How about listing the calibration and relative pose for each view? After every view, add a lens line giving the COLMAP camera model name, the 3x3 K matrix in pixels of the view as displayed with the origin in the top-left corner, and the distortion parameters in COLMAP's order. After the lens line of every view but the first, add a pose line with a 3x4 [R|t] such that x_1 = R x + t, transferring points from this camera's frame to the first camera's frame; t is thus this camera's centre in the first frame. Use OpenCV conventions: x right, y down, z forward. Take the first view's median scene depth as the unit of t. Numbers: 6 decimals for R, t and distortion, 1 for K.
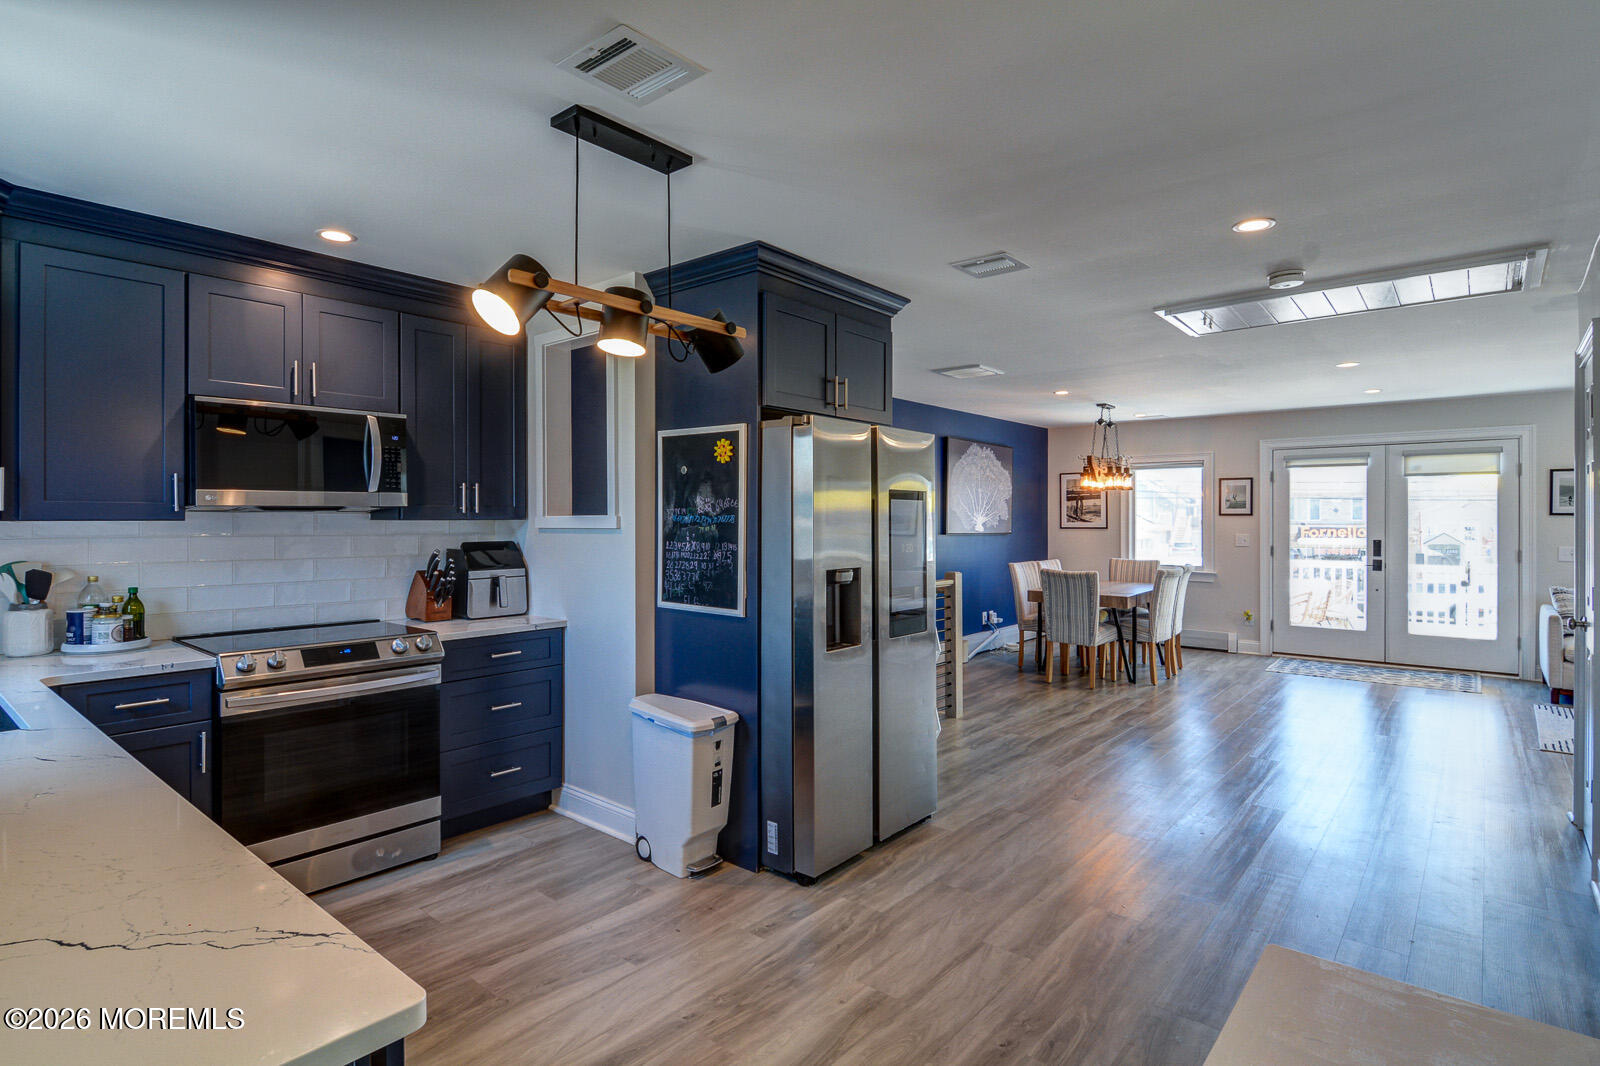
lens RADIAL K [[786.6, 0, 808.2], [0, 786.6, 518.9], [0, 0, 1]] dist [0.003573, -0.011479]
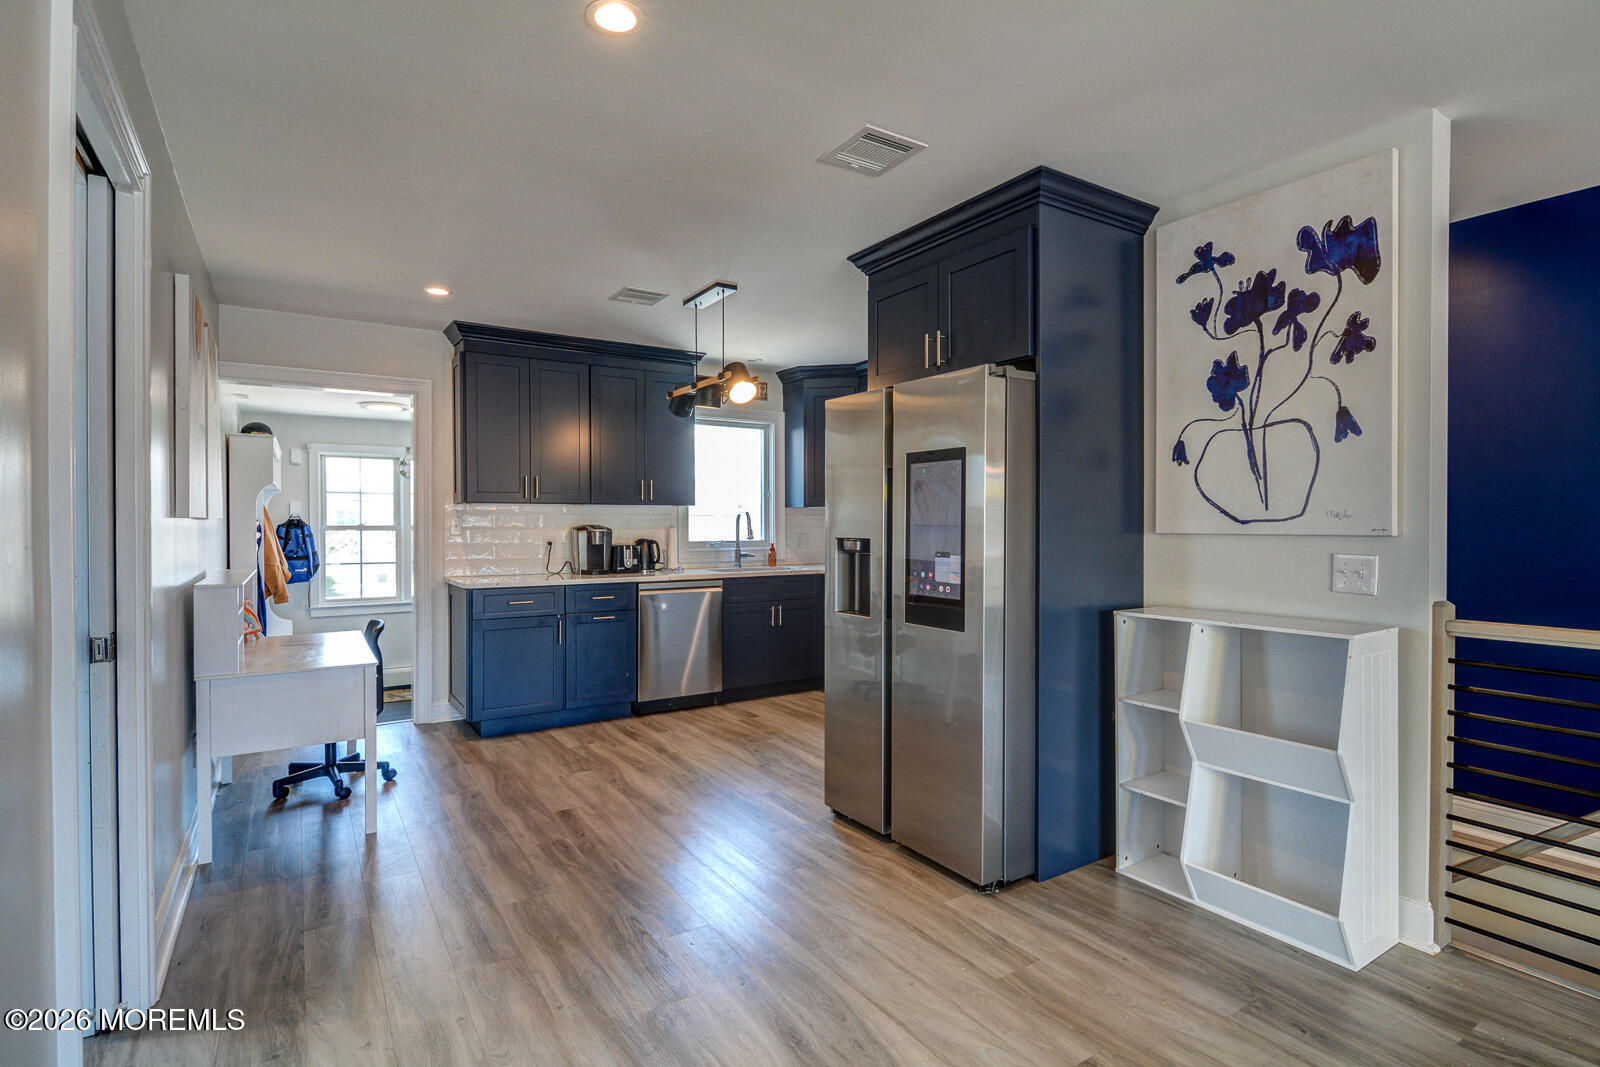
lens RADIAL K [[783.7, 0, 793.9], [0, 783.7, 527.2], [0, 0, 1]] dist [0.004742, -0.012076]
pose [[-0.291526, 0.004728, -0.956551, 0.437547], [0.002745, 0.999988, 0.004106, 0.018045], [0.956559, -0.001429, -0.291535, 0.506408]]
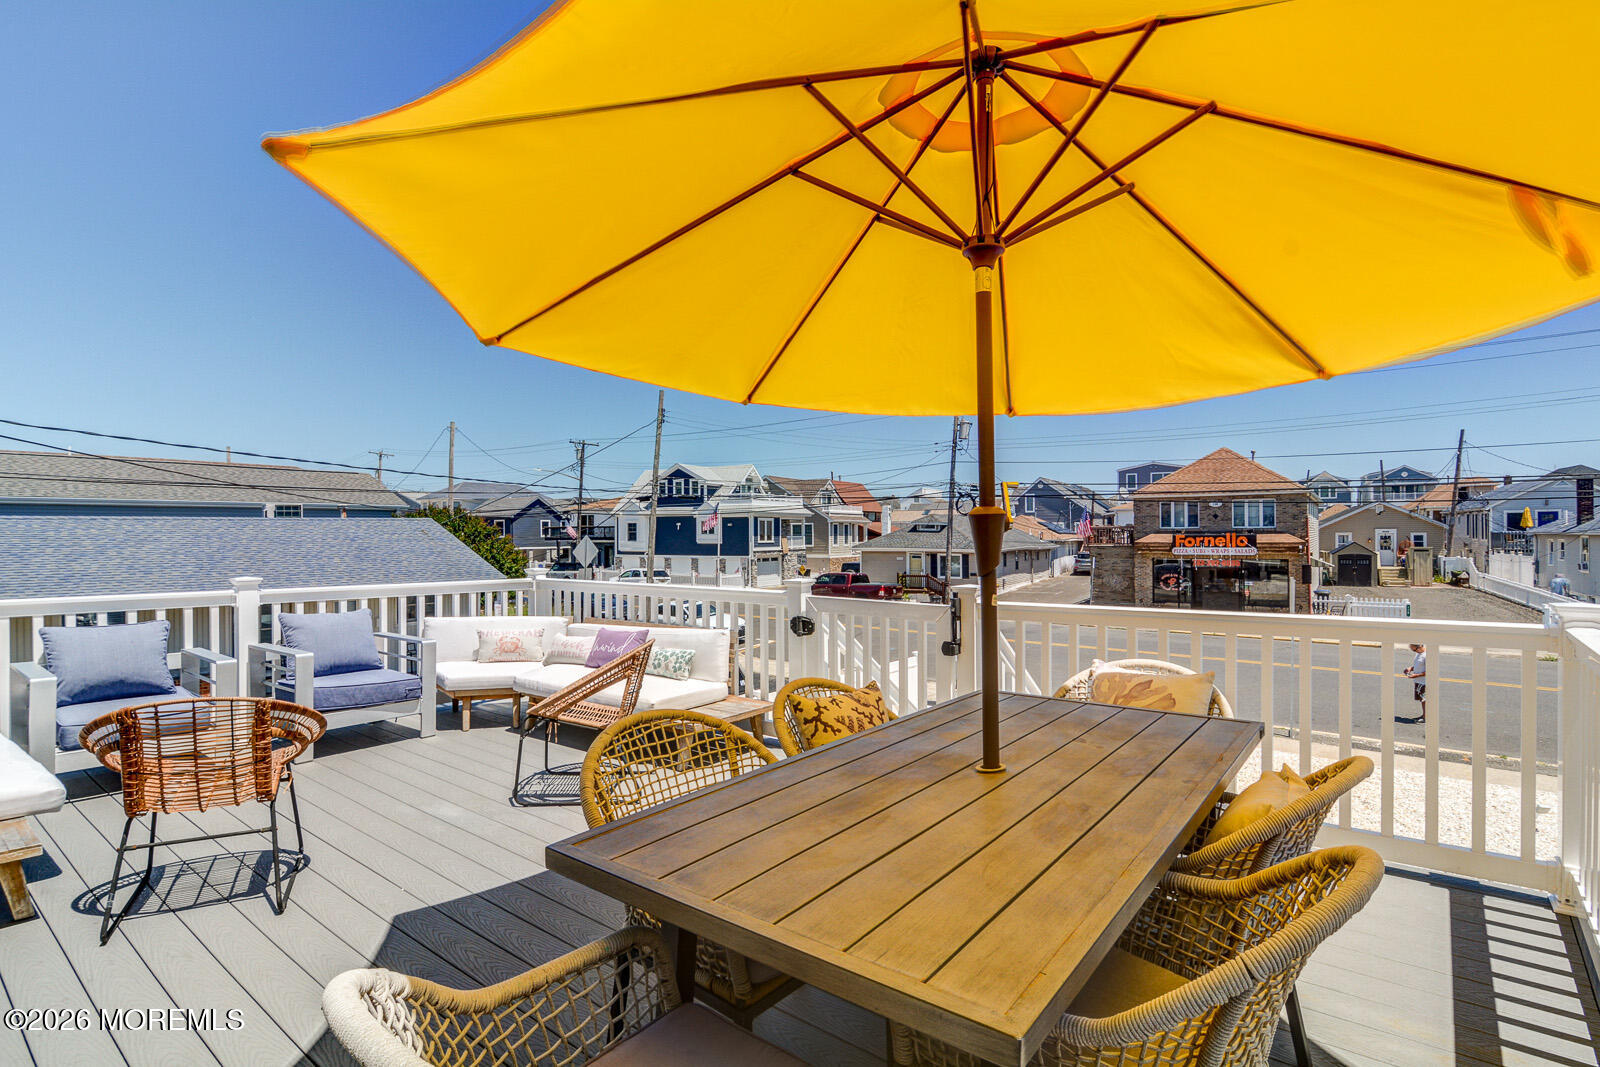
lens RADIAL K [[772.3, 0, 782.6], [0, 772.3, 526.4], [0, 0, 1]] dist [0.007014, -0.010778]
pose [[0.999906, -0.003250, 0.013305, 1.074613], [0.003347, 0.999968, -0.007281, 0.031899], [-0.013281, 0.007324, 0.999885, 0.850020]]
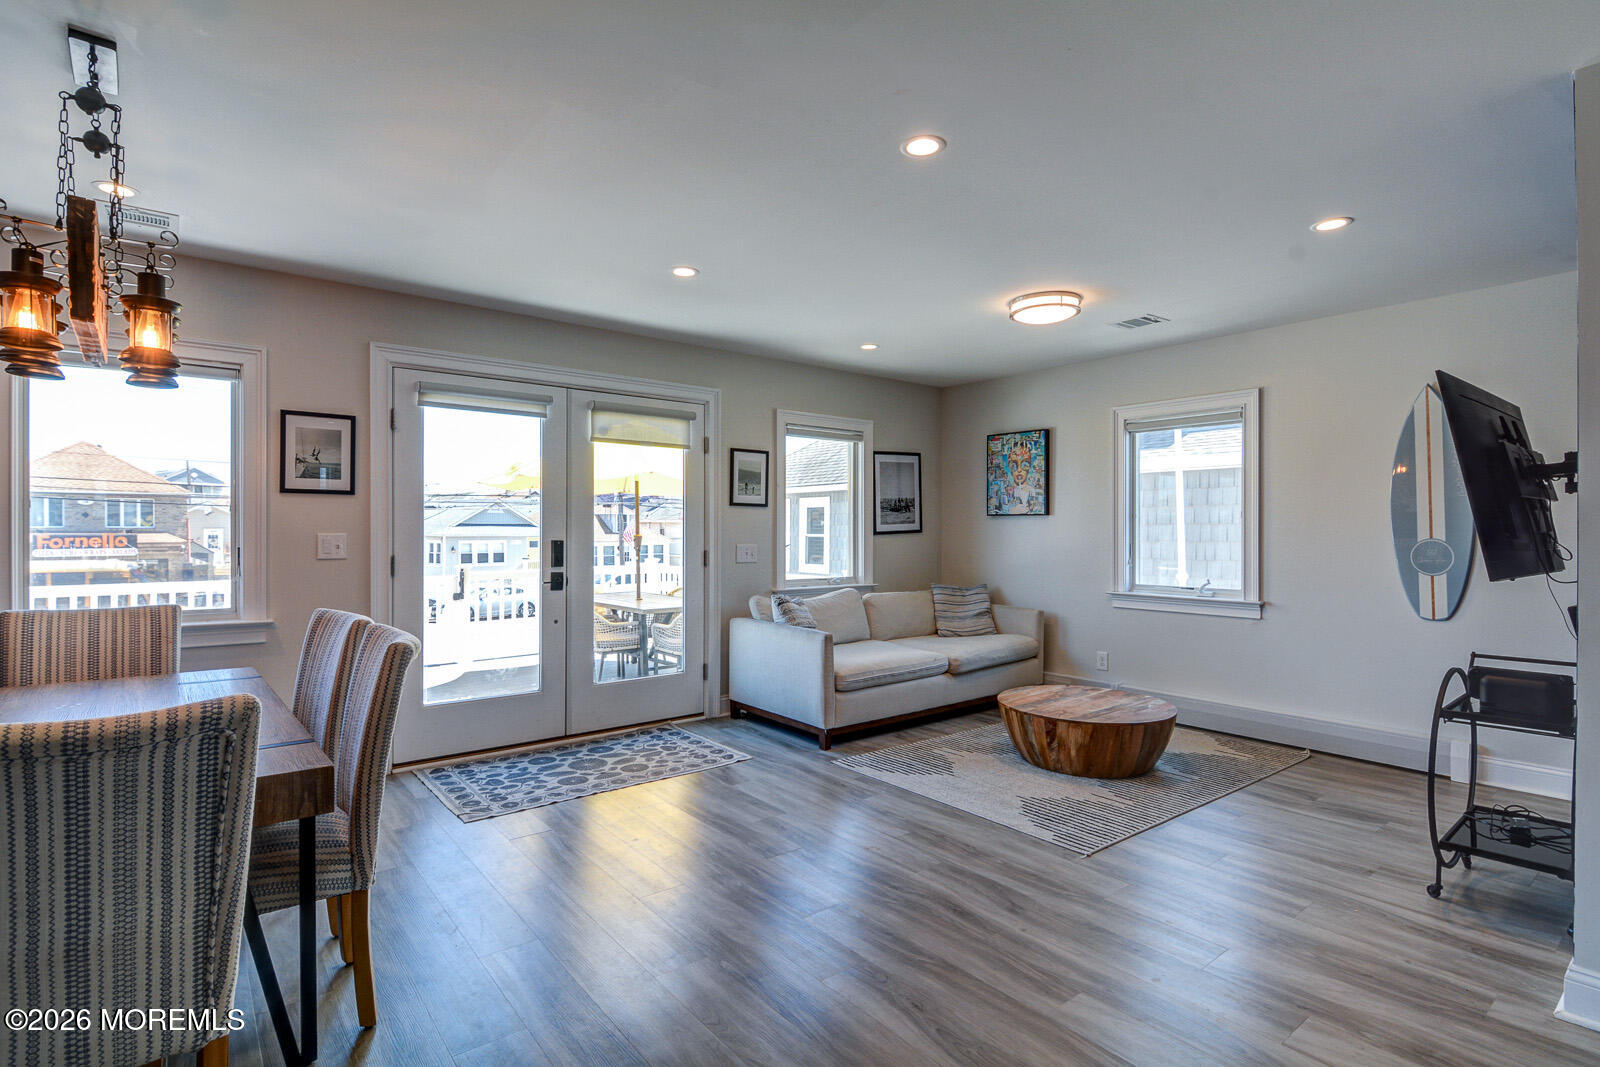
lens RADIAL K [[783.7, 0, 793.9], [0, 783.7, 527.2], [0, 0, 1]] dist [0.004742, -0.012076]
pose [[0.203166, 0.004687, 0.979133, 0.161393], [-0.003211, 0.999986, -0.004120, 0.018844], [-0.979139, -0.002307, 0.203178, 0.702081]]
